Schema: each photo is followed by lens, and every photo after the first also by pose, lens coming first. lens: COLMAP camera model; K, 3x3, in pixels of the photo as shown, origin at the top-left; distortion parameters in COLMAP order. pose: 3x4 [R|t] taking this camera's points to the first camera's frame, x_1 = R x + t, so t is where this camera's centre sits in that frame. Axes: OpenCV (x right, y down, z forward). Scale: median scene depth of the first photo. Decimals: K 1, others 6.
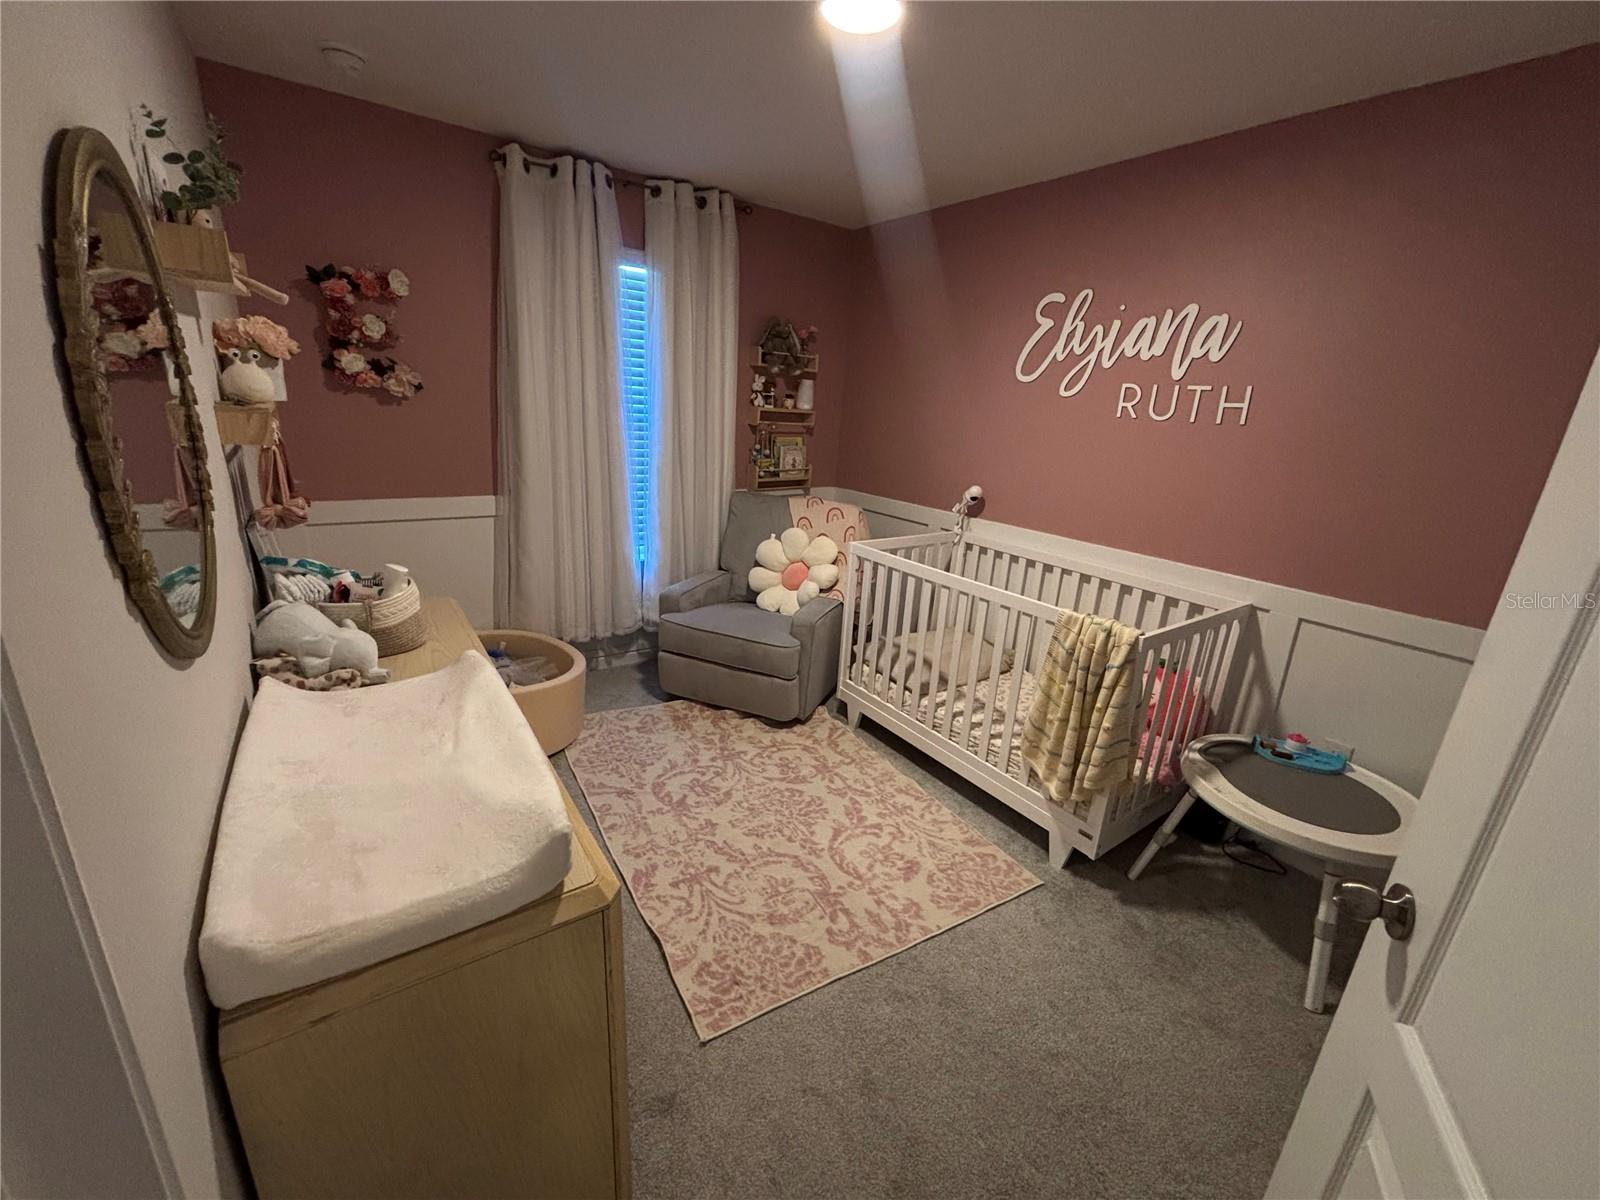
lens RADIAL K [[650.6, 0, 804.5], [0, 650.6, 597.0], [0, 0, 1]] dist [0.000518, 0.000224]
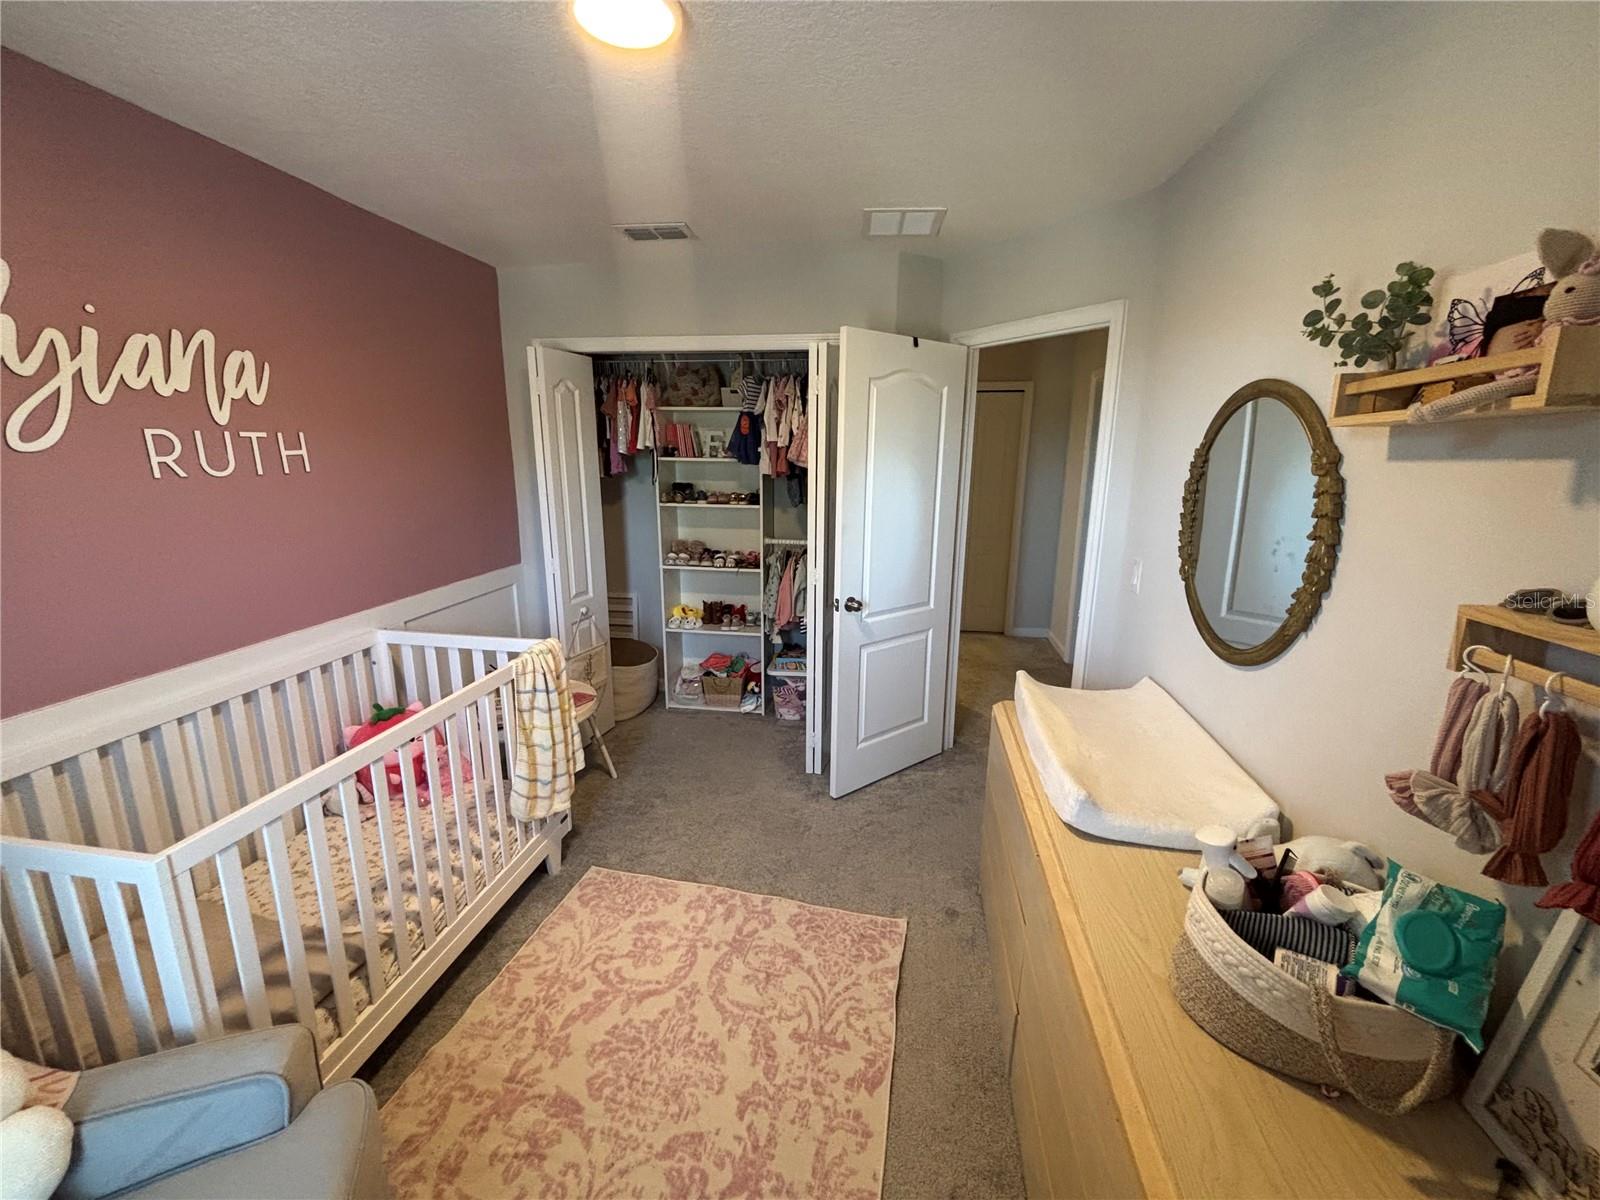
lens RADIAL K [[650.6, 0, 801.7], [0, 650.6, 595.8], [0, 0, 1]] dist [0.000518, 0.000224]
pose [[-0.712453, -0.223513, 0.665171, -0.520447], [0.152636, 0.875857, 0.457795, -0.424169], [-0.684918, 0.427687, -0.589891, 1.120416]]
